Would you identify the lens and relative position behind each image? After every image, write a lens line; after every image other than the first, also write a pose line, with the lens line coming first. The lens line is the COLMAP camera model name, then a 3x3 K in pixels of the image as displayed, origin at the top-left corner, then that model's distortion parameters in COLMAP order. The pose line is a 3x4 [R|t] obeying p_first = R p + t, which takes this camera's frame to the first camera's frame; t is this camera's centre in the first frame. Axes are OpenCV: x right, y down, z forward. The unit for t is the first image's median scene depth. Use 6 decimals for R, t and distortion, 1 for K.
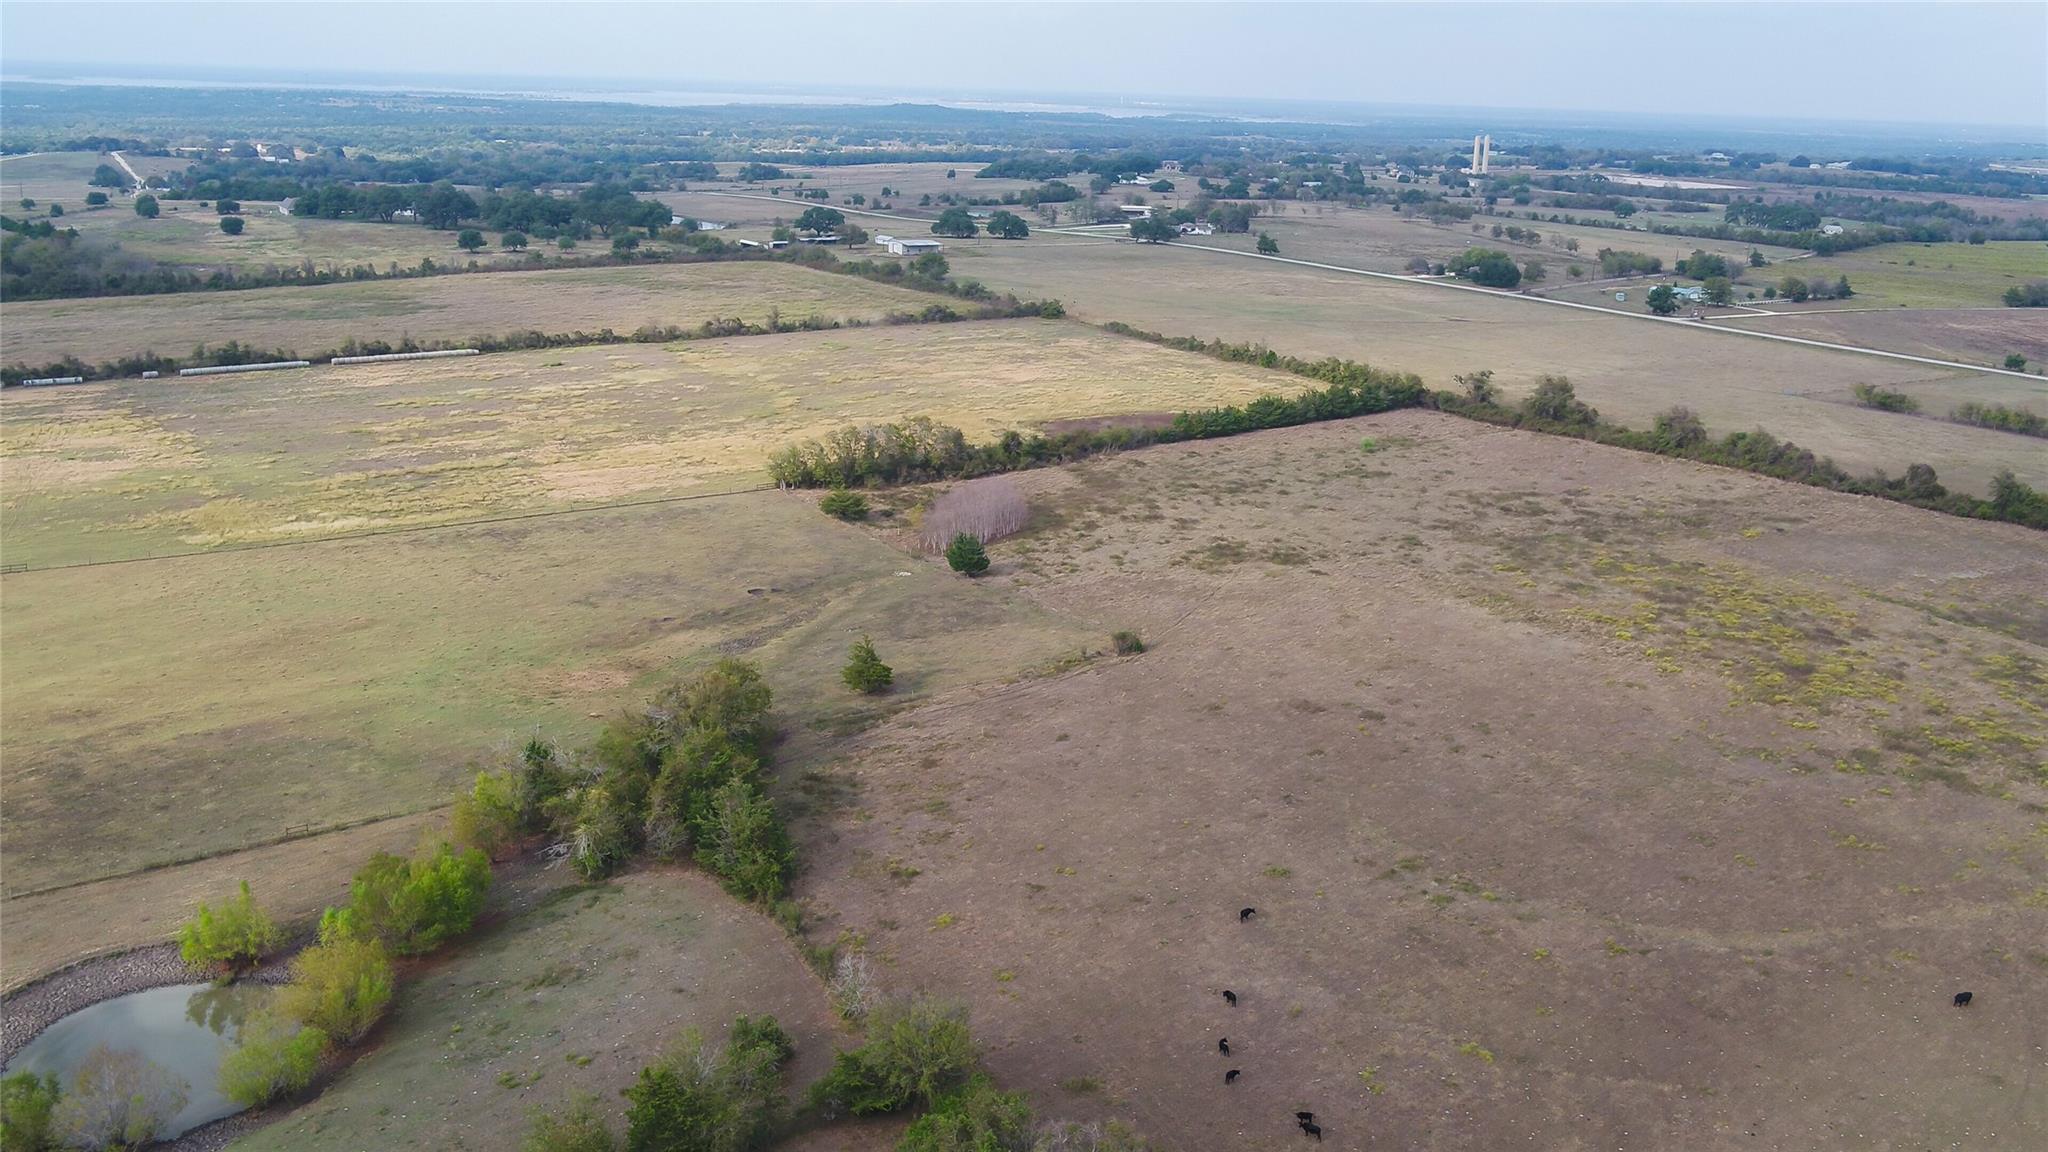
lens RADIAL K [[1780.1, 0, 1033.1], [0, 1780.1, 582.9], [0, 0, 1]] dist [-0.004392, 0.013110]
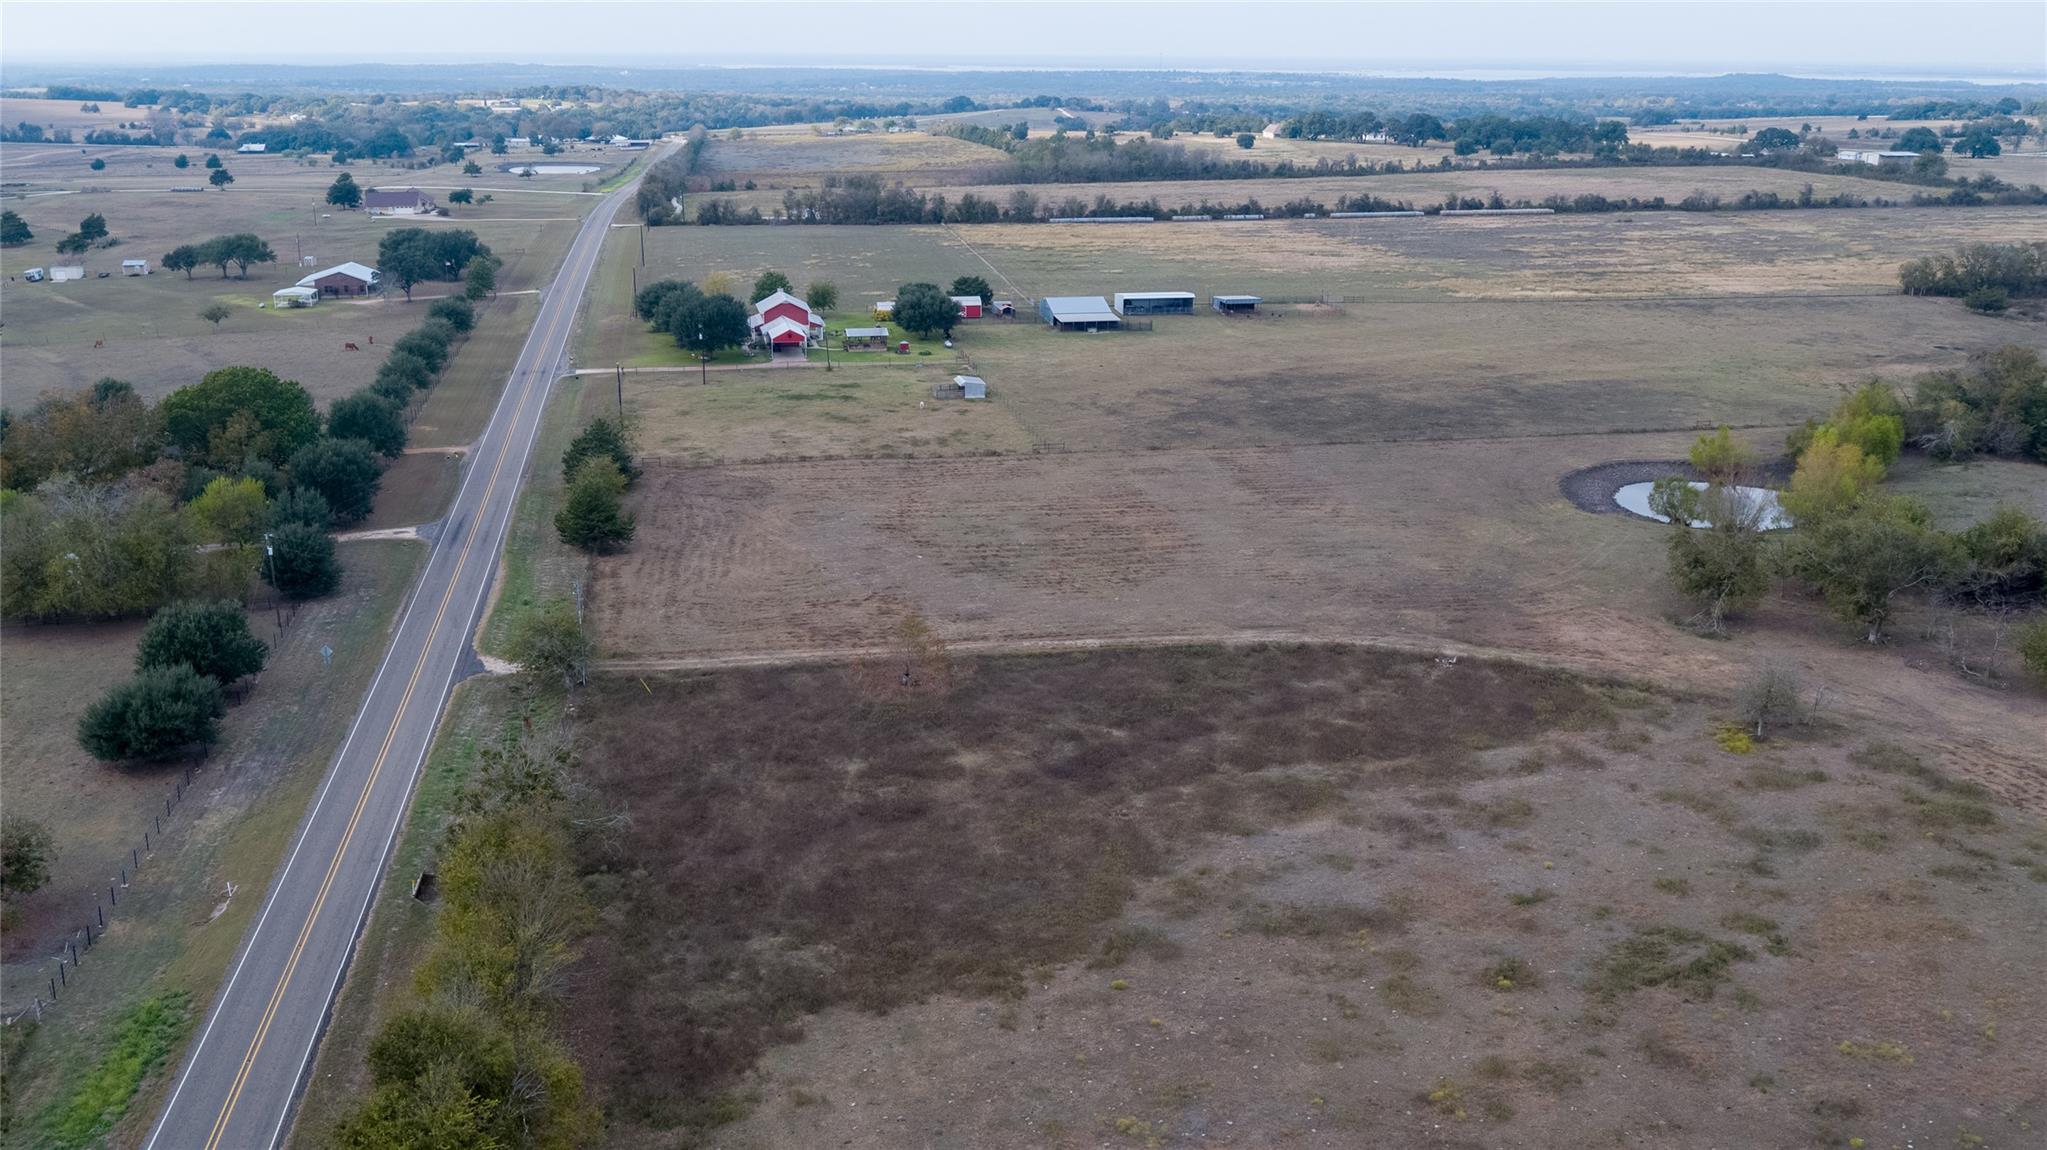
lens RADIAL K [[1779.2, 0, 1036.5], [0, 1779.2, 568.1], [0, 0, 1]] dist [-0.004392, 0.013110]
pose [[0.910698, 0.093689, -0.402308, -0.118926], [-0.092853, 0.995445, 0.021628, 0.101519], [0.402502, 0.017659, 0.915249, -0.187315]]
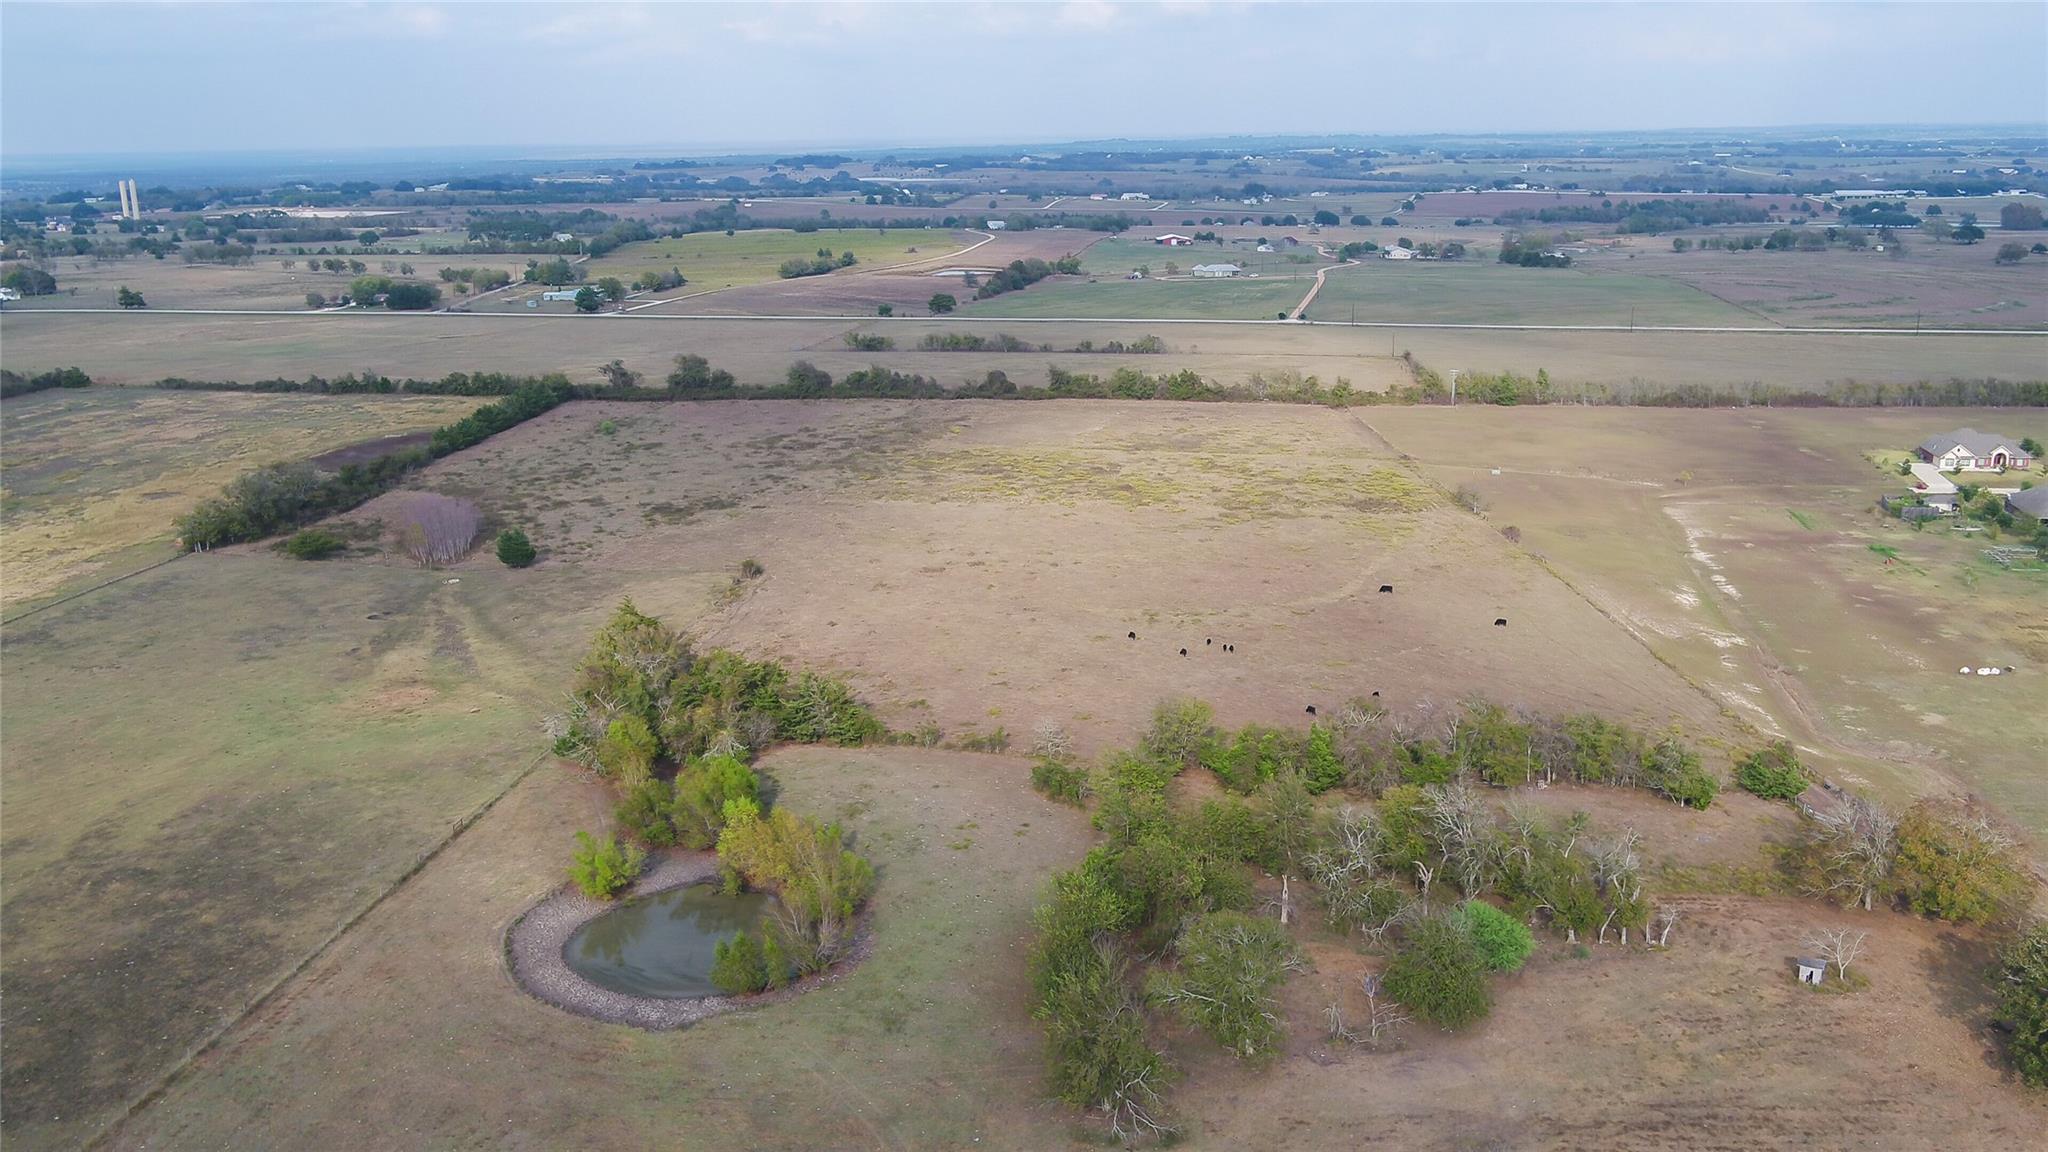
lens RADIAL K [[1780.1, 0, 1024.9], [0, 1780.1, 576.6], [0, 0, 1]] dist [-0.004392, 0.013110]
pose [[0.706052, -0.217587, 0.673904, -0.327832], [0.231087, 0.970326, 0.071183, -0.002410], [-0.669394, 0.105472, 0.735382, -0.022178]]
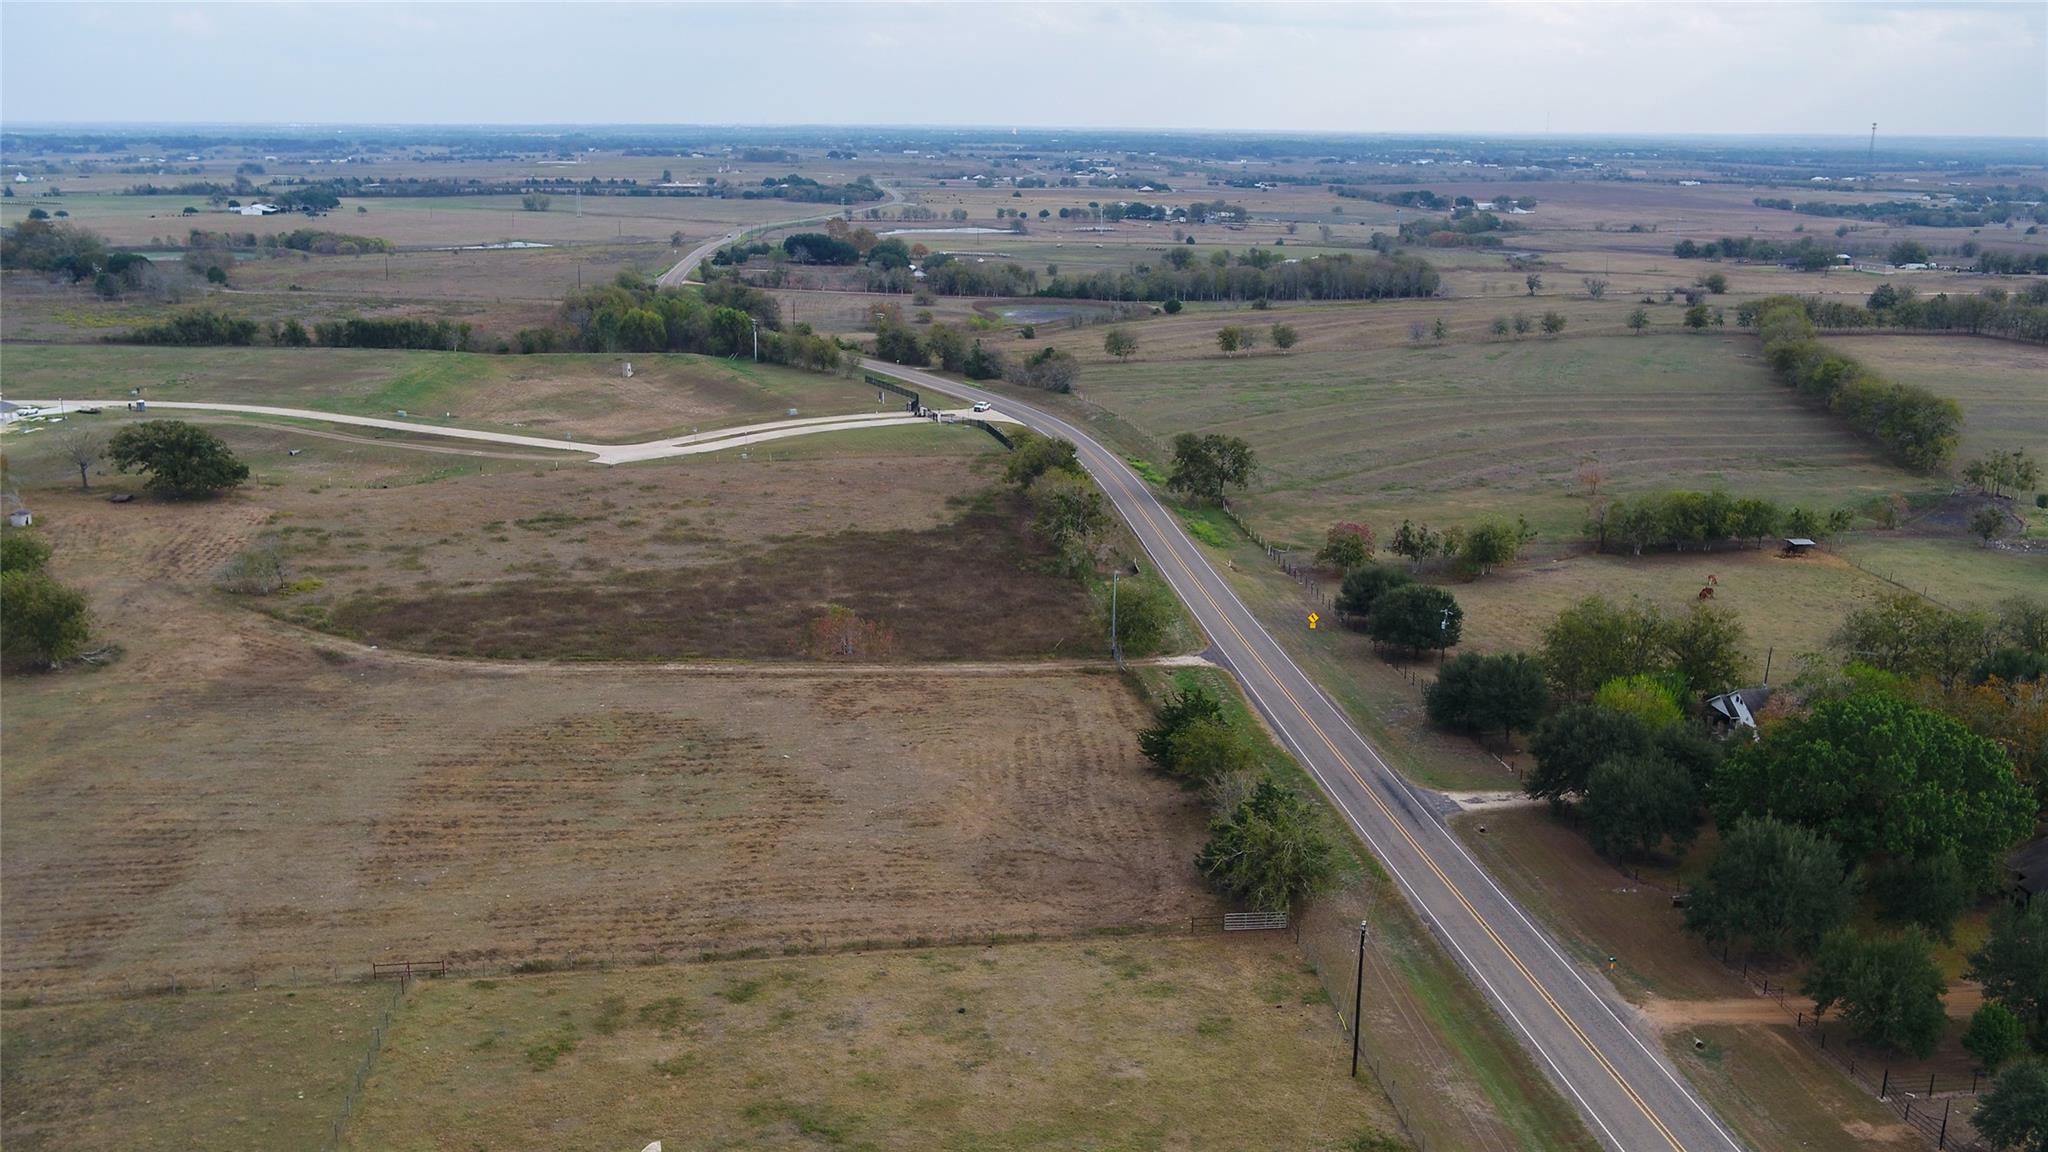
lens RADIAL K [[1780.1, 0, 1020.7], [0, 1780.1, 574.0], [0, 0, 1]] dist [-0.004392, 0.013110]
pose [[-0.872593, -0.151537, 0.464347, -0.482300], [0.108110, 0.867162, 0.486151, -0.069928], [-0.476334, 0.474412, -0.740297, 0.364927]]
